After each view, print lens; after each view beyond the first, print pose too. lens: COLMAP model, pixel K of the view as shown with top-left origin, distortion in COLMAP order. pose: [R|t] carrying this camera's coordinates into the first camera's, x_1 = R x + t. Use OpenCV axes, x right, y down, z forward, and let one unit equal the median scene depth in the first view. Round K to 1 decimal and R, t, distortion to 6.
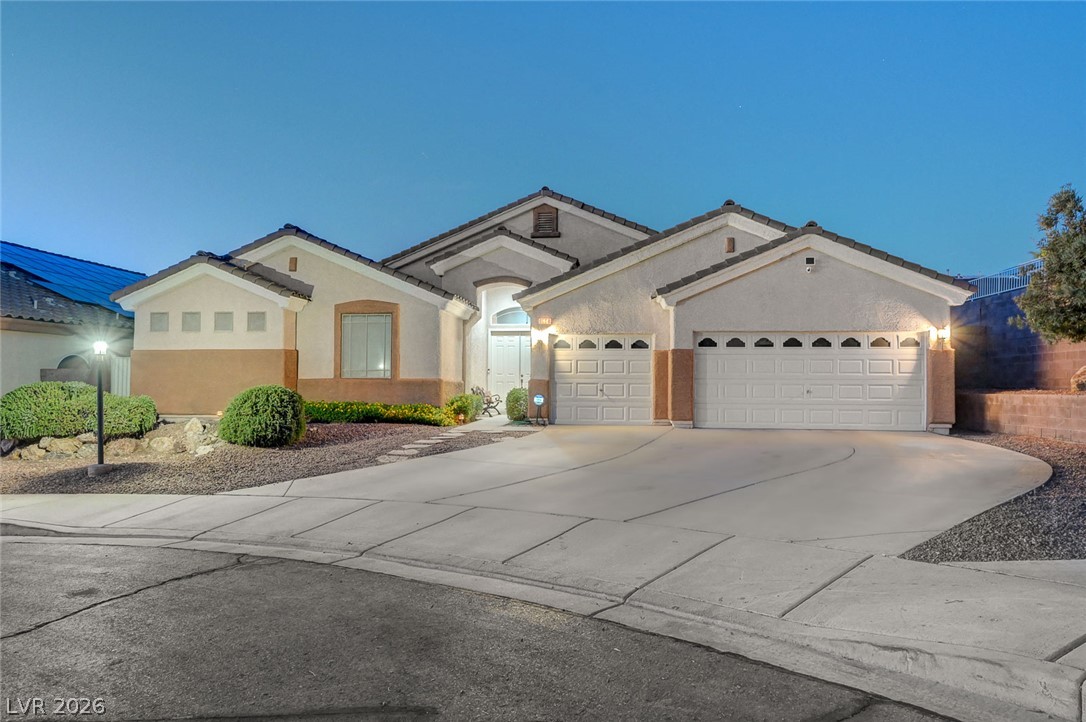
lens RADIAL K [[644.1, 0, 544.7], [0, 644.1, 371.9], [0, 0, 1]] dist [-0.000286, 0.000879]
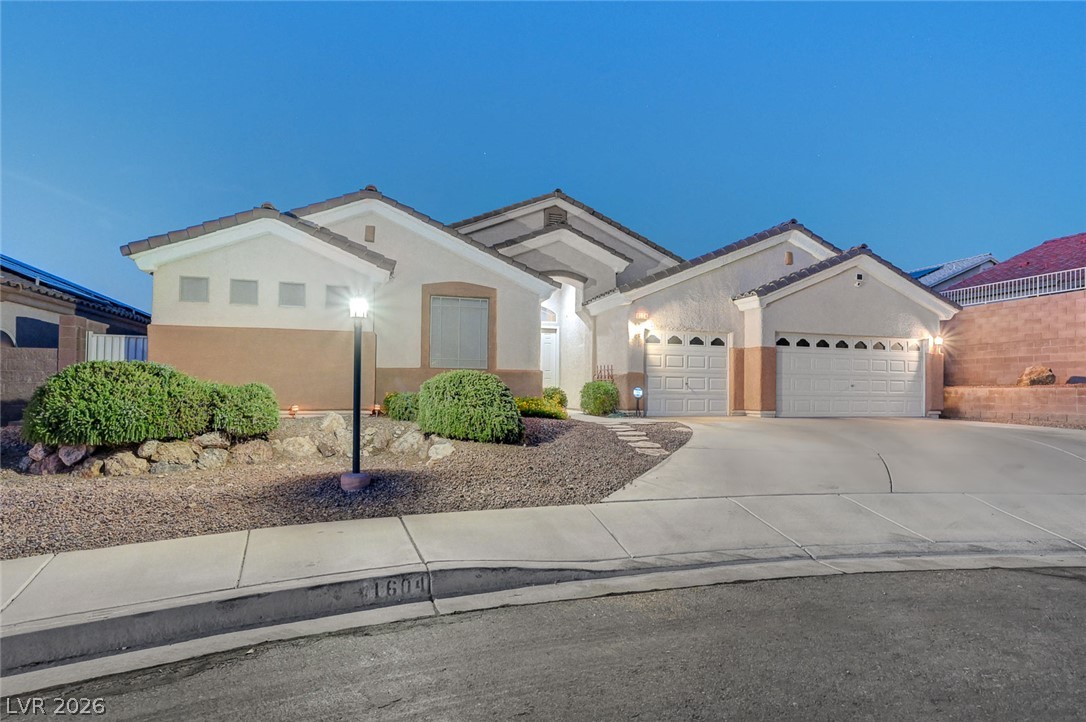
lens RADIAL K [[563.7, 0, 546.1], [0, 563.7, 379.5], [0, 0, 1]] dist [0.000875, 0.000012]
pose [[0.922455, 0.012070, 0.385916, -0.487296], [-0.013040, 0.999915, -0.000104, 0.024790], [-0.385885, -0.004936, 0.922534, 0.230246]]
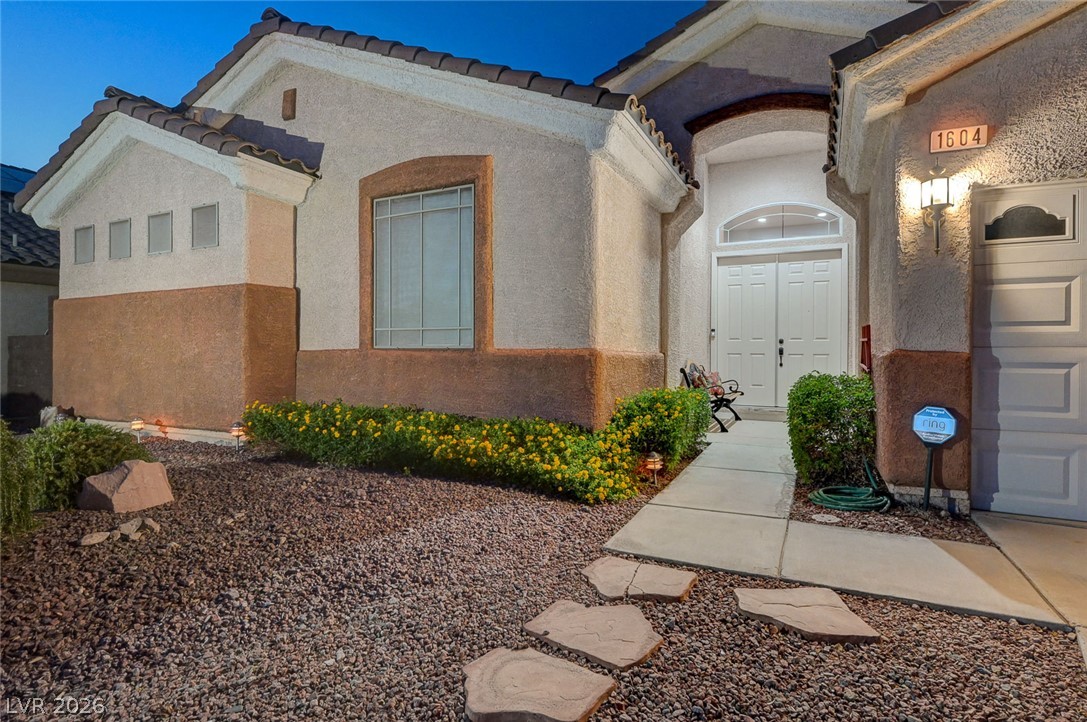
lens RADIAL K [[557.4, 0, 546.5], [0, 557.4, 353.1], [0, 0, 1]] dist [-0.001016, 0.000181]
pose [[0.942107, -0.001095, -0.335312, -0.085461], [0.008849, 0.999728, 0.021596, 0.006011], [0.335197, -0.023313, 0.941860, 0.716983]]
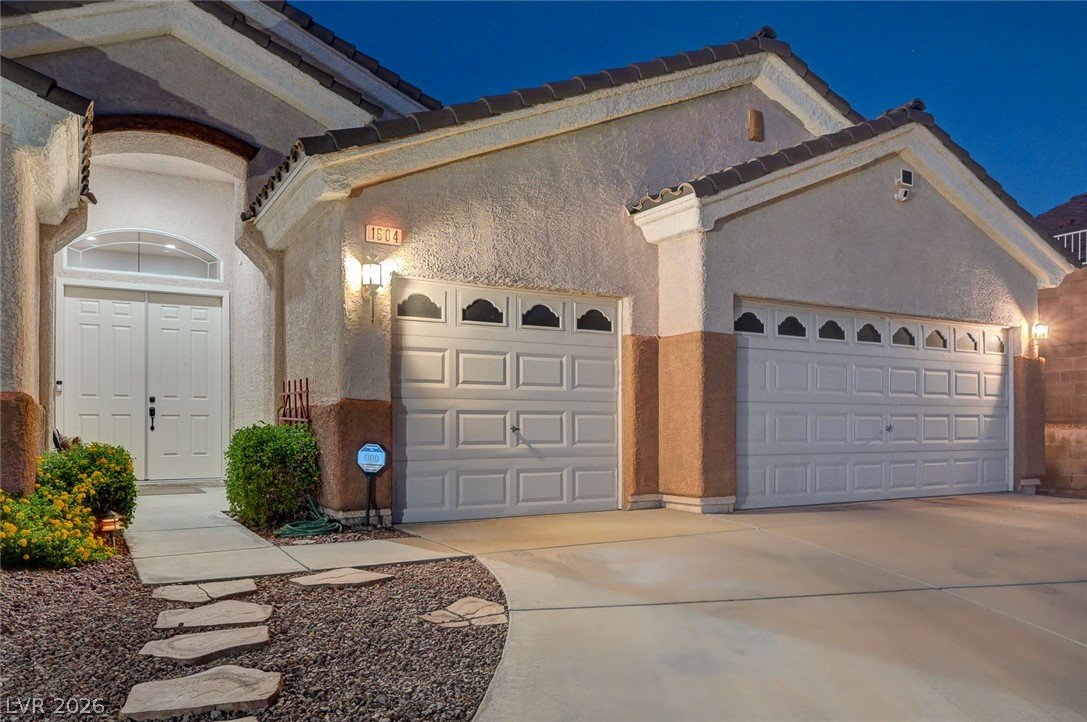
lens RADIAL K [[802.9, 0, 547.2], [0, 802.9, 424.2], [0, 0, 1]] dist [-0.004446, -0.002084]
pose [[0.802991, -0.003835, 0.595979, -0.190916], [-0.005853, 0.999880, 0.014320, 0.018291], [-0.595963, -0.014987, 0.802872, 0.592932]]
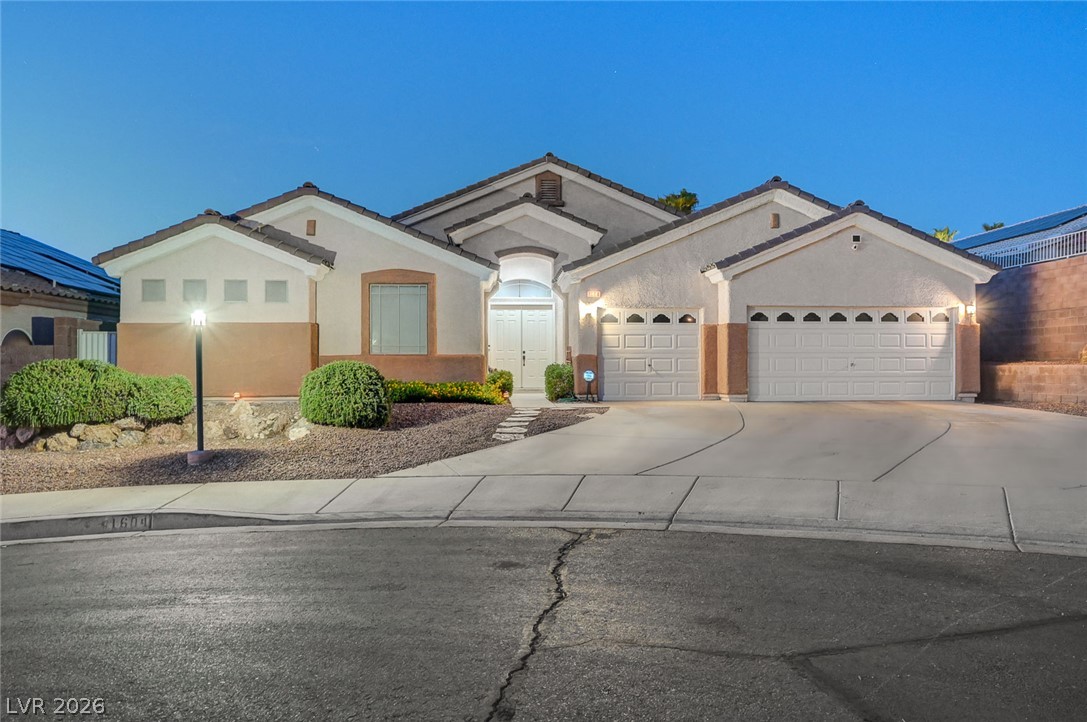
lens RADIAL K [[695.4, 0, 543.5], [0, 695.4, 361.0], [0, 0, 1]] dist [0.000846, -0.000199]
pose [[0.983061, -0.007067, 0.183141, -0.265780], [0.004512, 0.999887, 0.014366, 0.006070], [-0.183222, -0.013297, 0.982982, -0.012108]]
